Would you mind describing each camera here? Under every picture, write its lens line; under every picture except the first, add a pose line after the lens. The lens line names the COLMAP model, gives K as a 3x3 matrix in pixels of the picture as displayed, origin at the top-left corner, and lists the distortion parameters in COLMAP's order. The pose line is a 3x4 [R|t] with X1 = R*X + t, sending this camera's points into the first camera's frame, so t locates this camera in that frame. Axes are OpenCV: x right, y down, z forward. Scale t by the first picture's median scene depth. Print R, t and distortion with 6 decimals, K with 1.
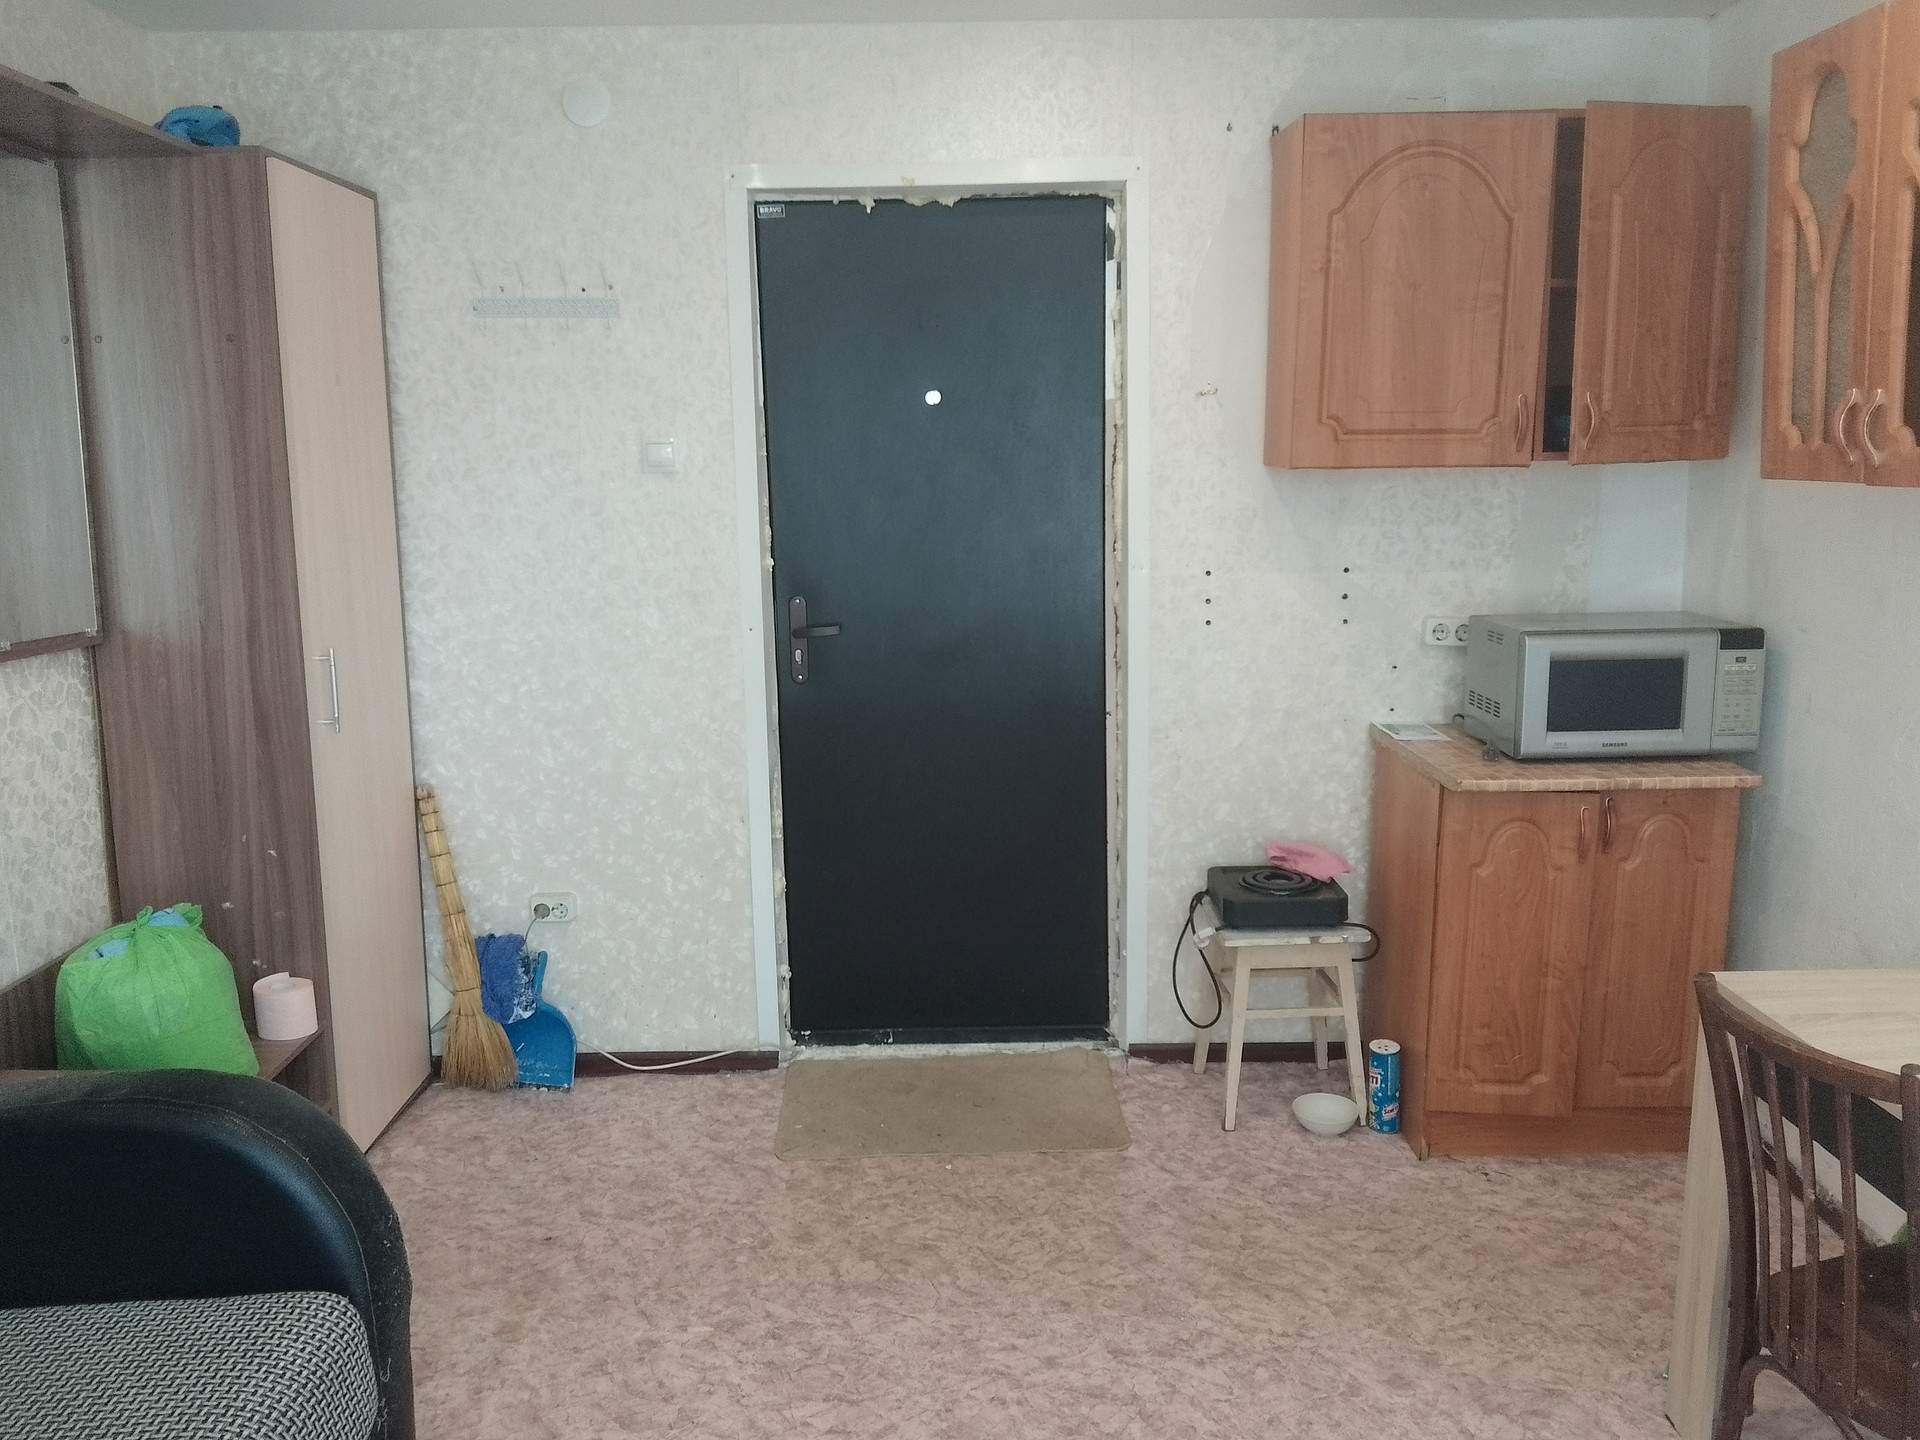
lens RADIAL K [[1549.0, 0, 953.6], [0, 1549.0, 709.3], [0, 0, 1]] dist [0.093706, -0.158261]
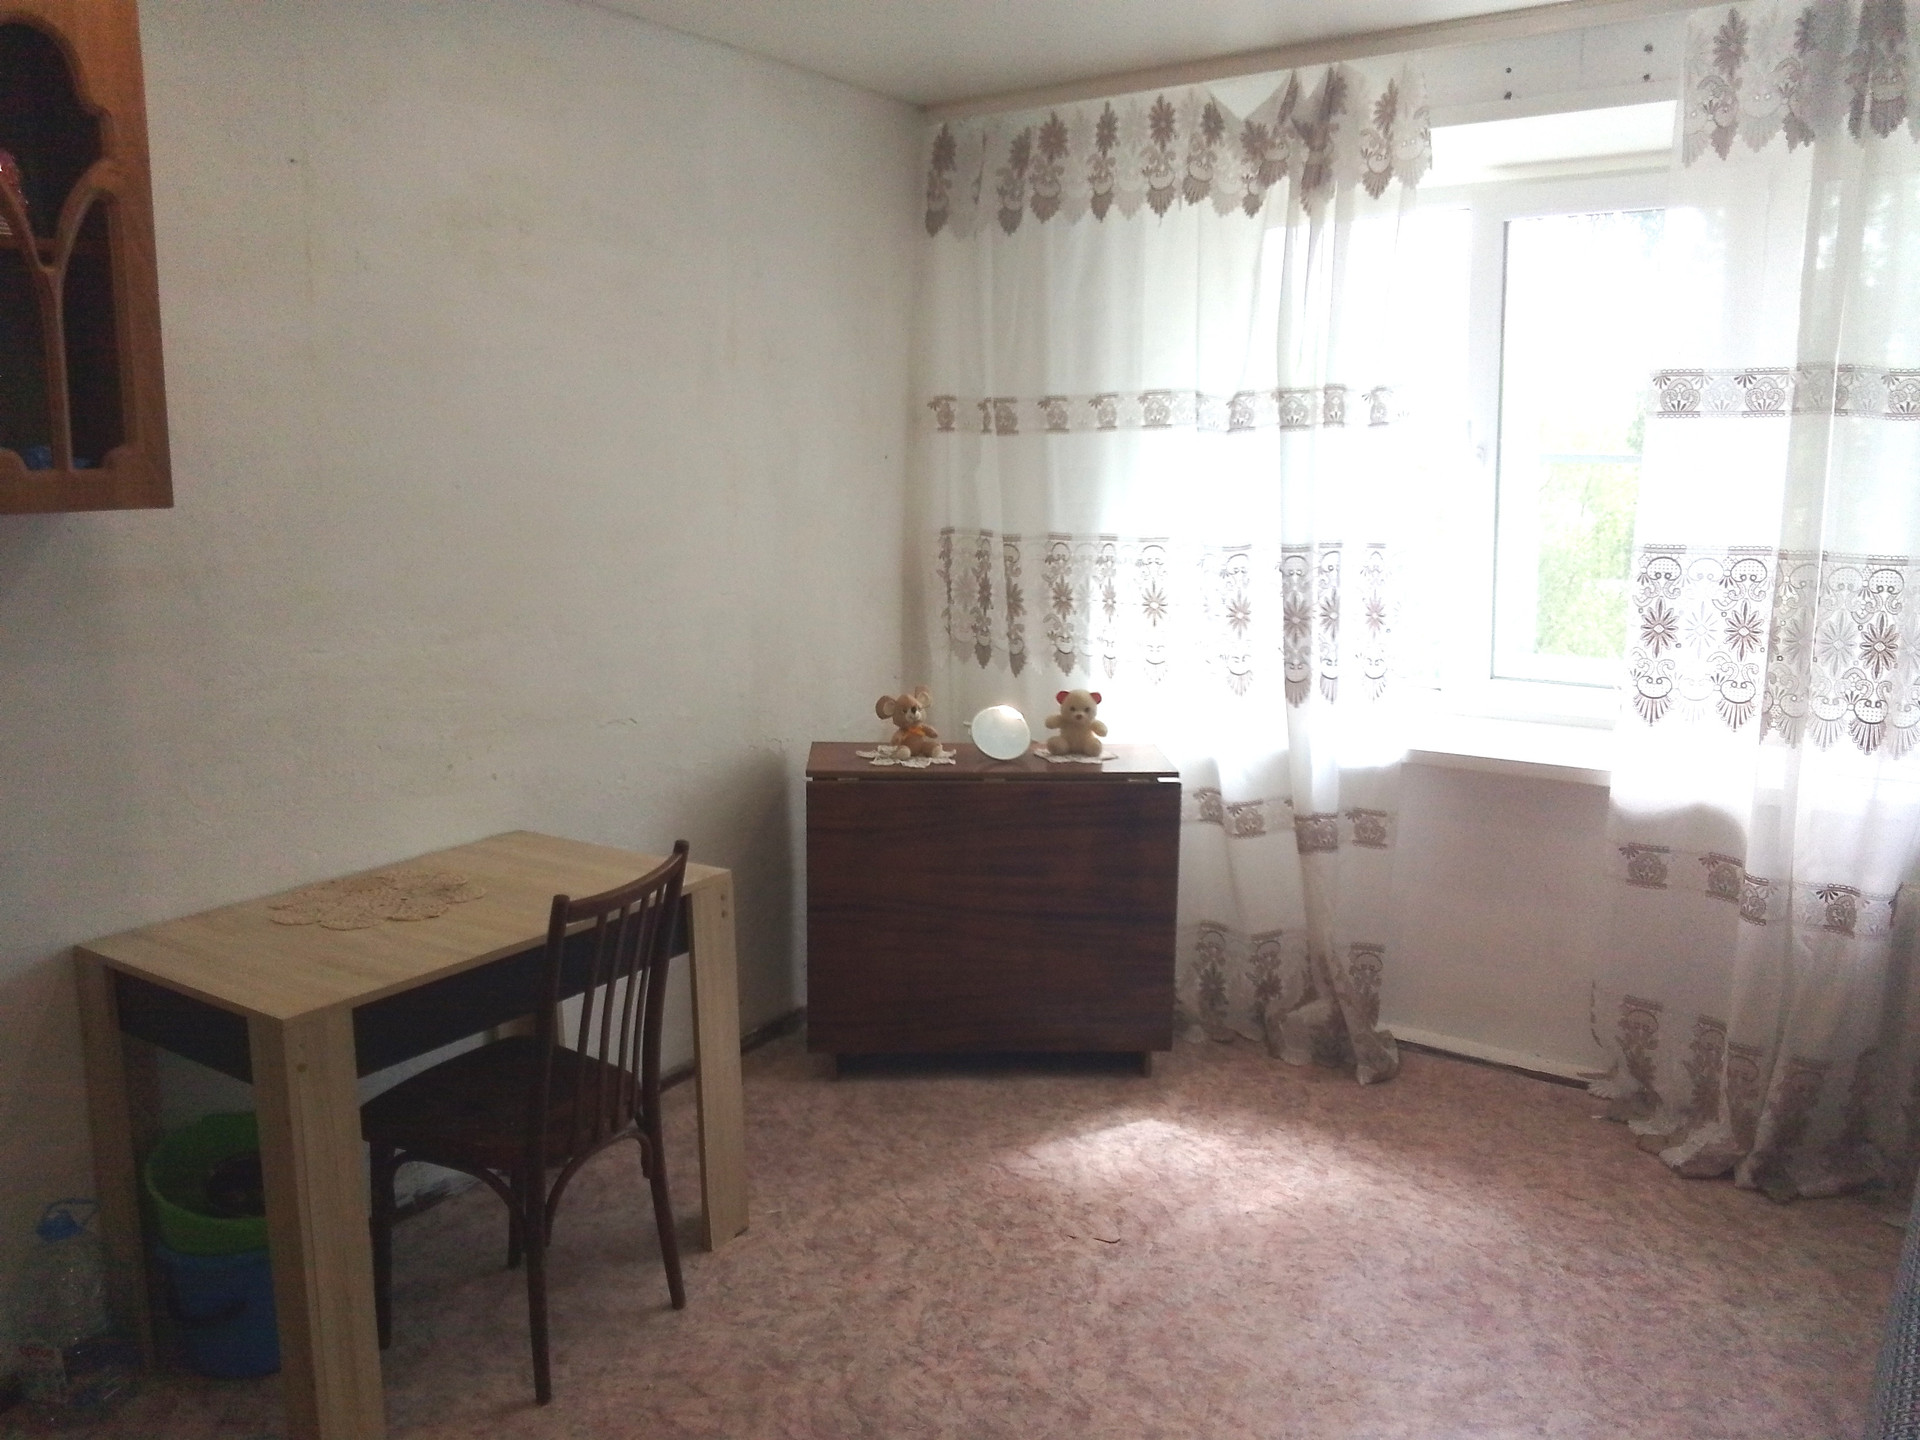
lens RADIAL K [[1480.1, 0, 942.9], [0, 1480.1, 716.4], [0, 0, 1]] dist [-0.029834, -0.006064]
pose [[-0.797154, -0.090329, 0.596981, -0.252036], [0.121602, 0.944466, 0.305283, -0.256729], [-0.591404, 0.315952, -0.741900, 1.507428]]
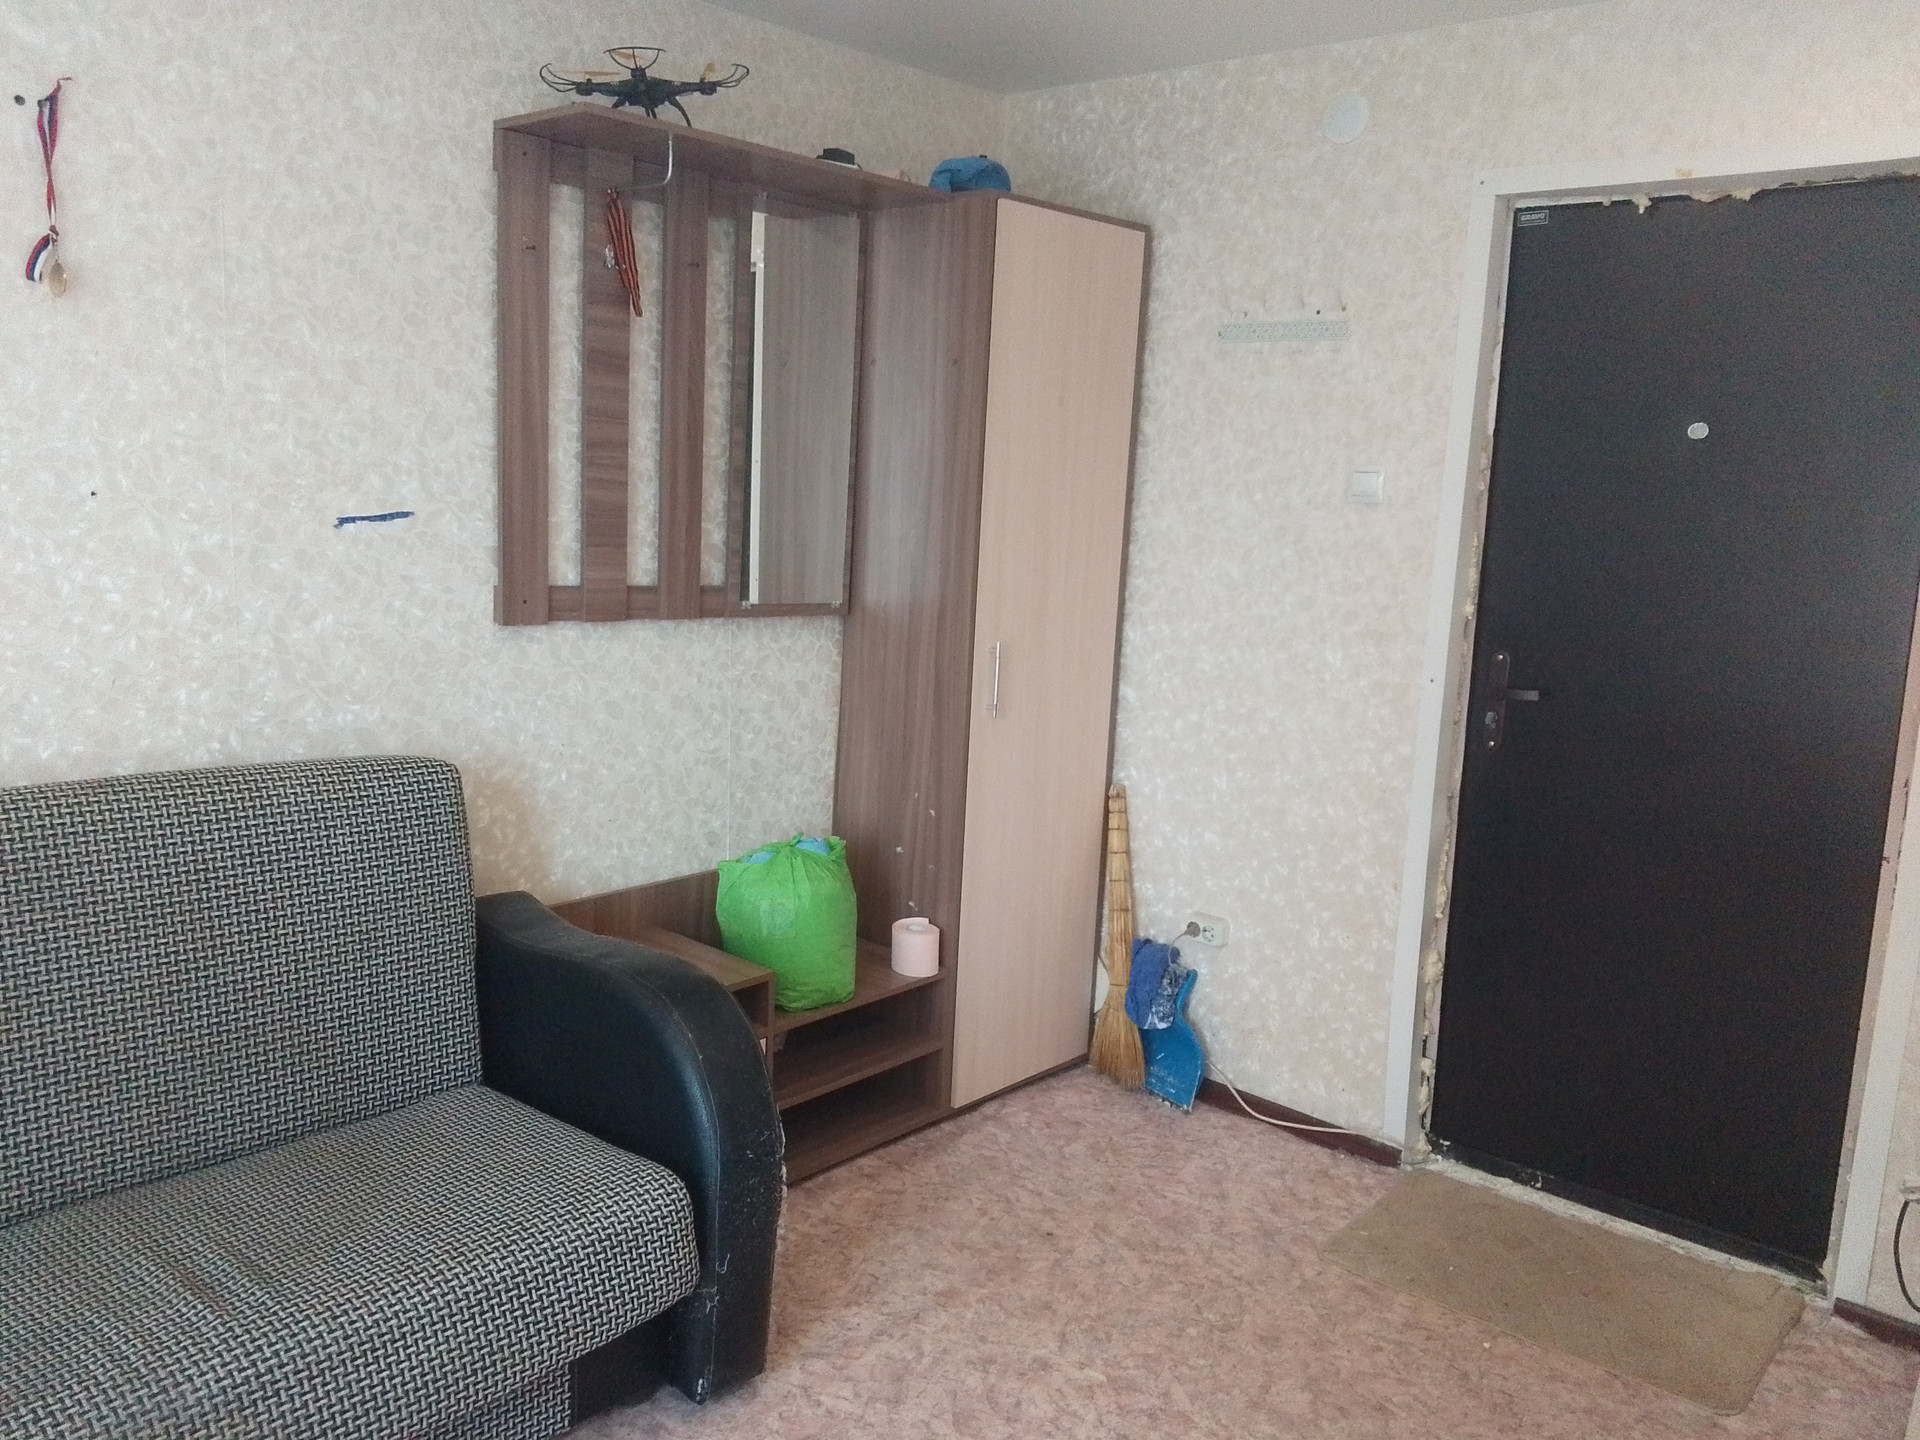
lens RADIAL K [[1549.0, 0, 962.4], [0, 1549.0, 713.7], [0, 0, 1]] dist [0.093706, -0.158261]
pose [[0.736984, 0.152607, -0.658457, 0.284639], [-0.163732, 0.985472, 0.045140, -0.030997], [0.655779, 0.074543, 0.751263, 0.148528]]
